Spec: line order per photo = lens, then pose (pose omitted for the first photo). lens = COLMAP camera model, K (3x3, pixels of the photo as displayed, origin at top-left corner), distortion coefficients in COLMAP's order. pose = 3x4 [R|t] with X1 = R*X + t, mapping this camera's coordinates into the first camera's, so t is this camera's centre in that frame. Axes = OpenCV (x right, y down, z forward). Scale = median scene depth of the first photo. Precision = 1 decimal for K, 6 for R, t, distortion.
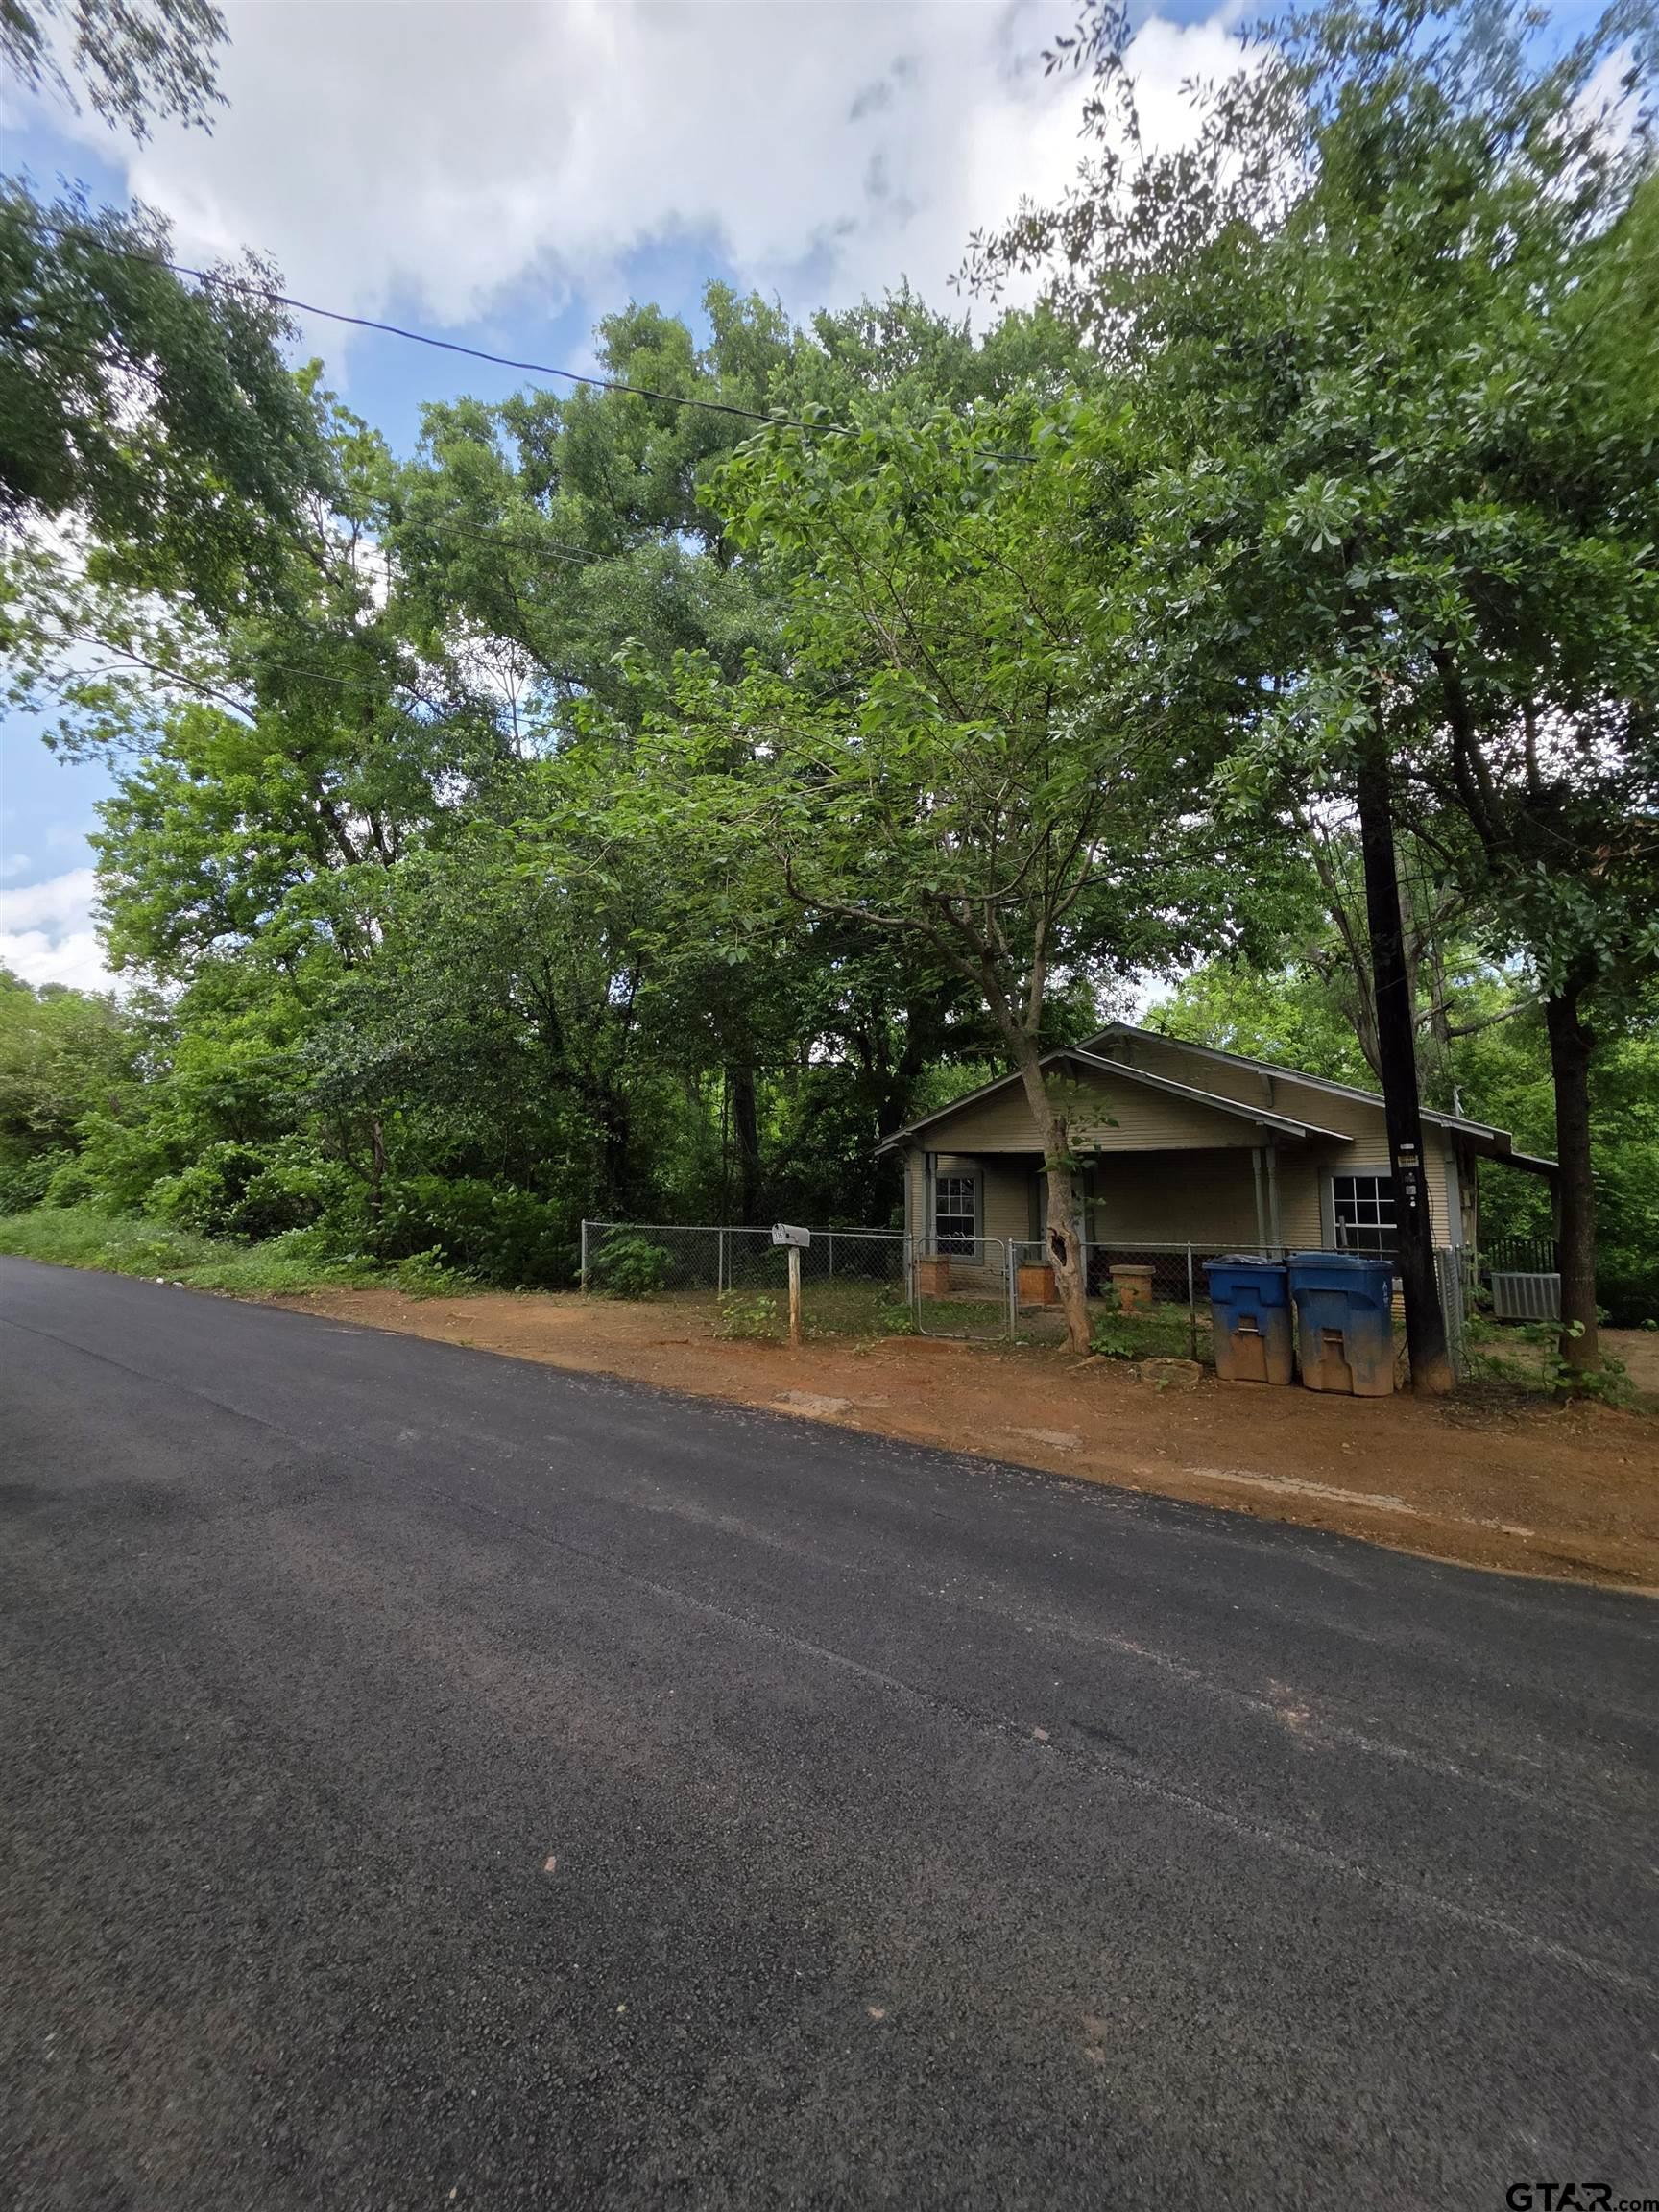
lens RADIAL K [[890.5, 0, 833.8], [0, 890.5, 1092.4], [0, 0, 1]] dist [0.002144, 0.000743]
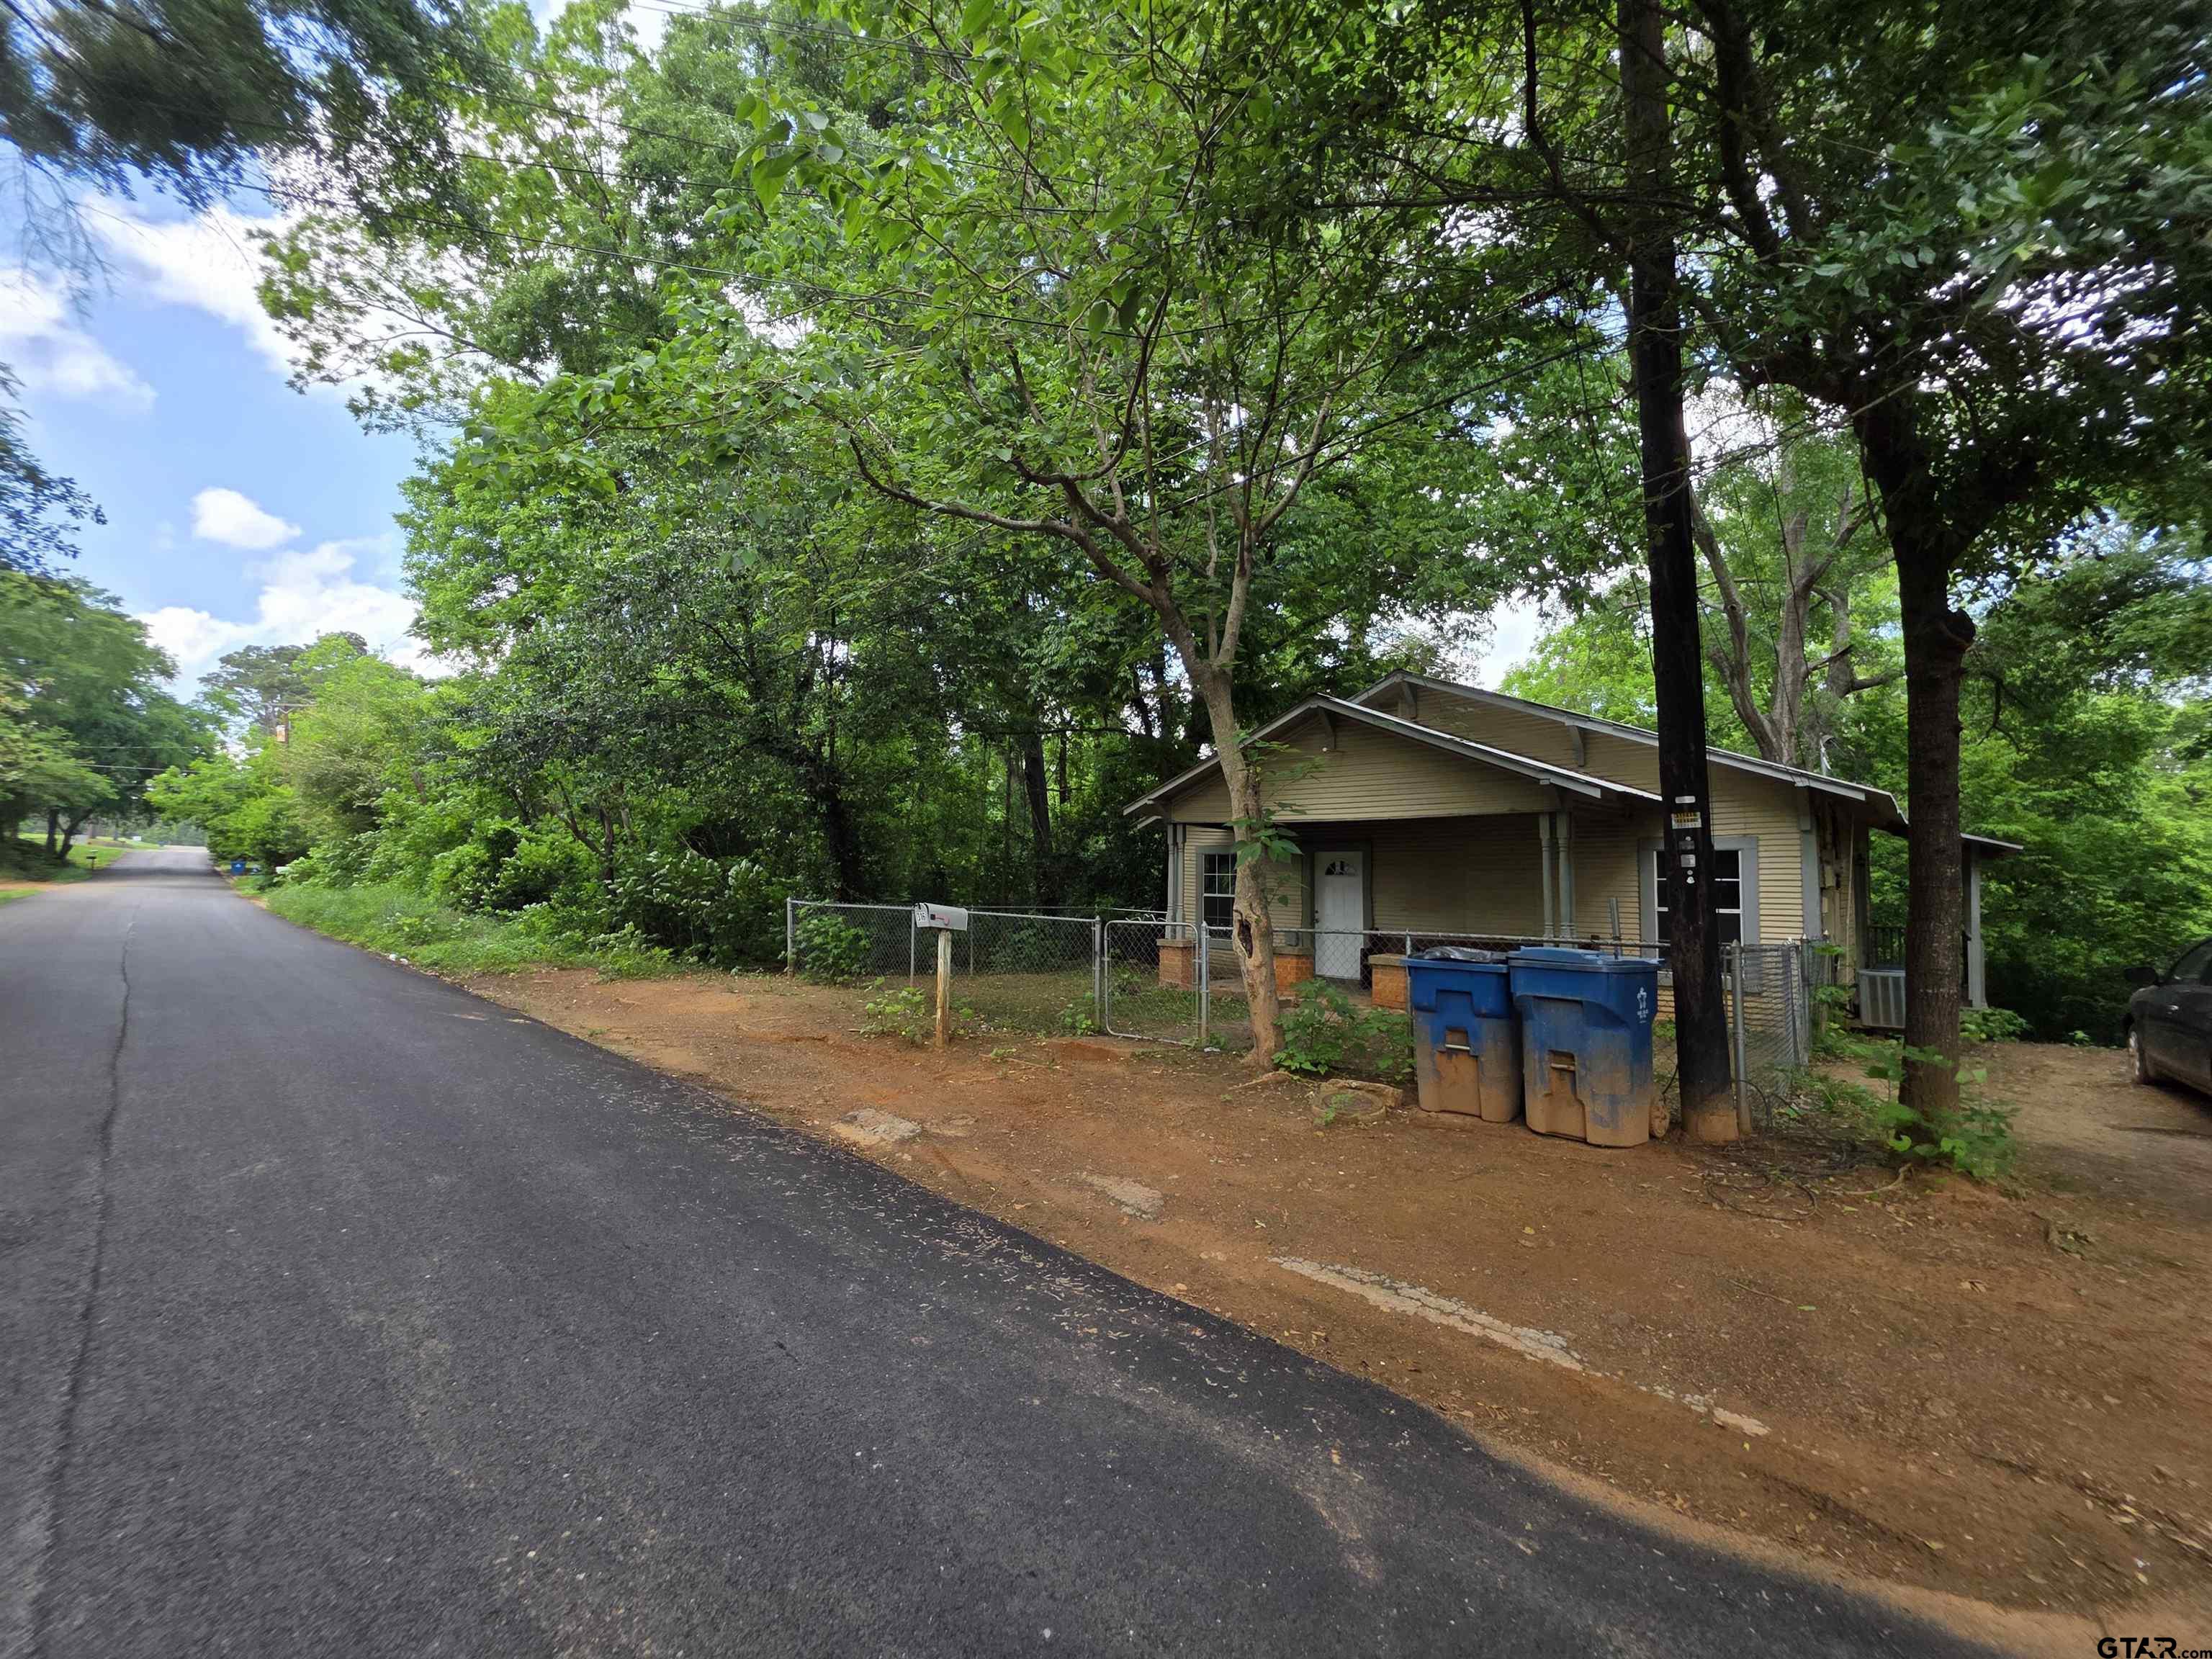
lens RADIAL K [[890.5, 0, 1100.4], [0, 890.5, 834.4], [0, 0, 1]] dist [0.002144, 0.000743]
pose [[0.993911, -0.001548, -0.110173, 0.191199], [0.009122, 0.997625, 0.068275, 0.026362], [0.109805, -0.068864, 0.991565, 0.182686]]
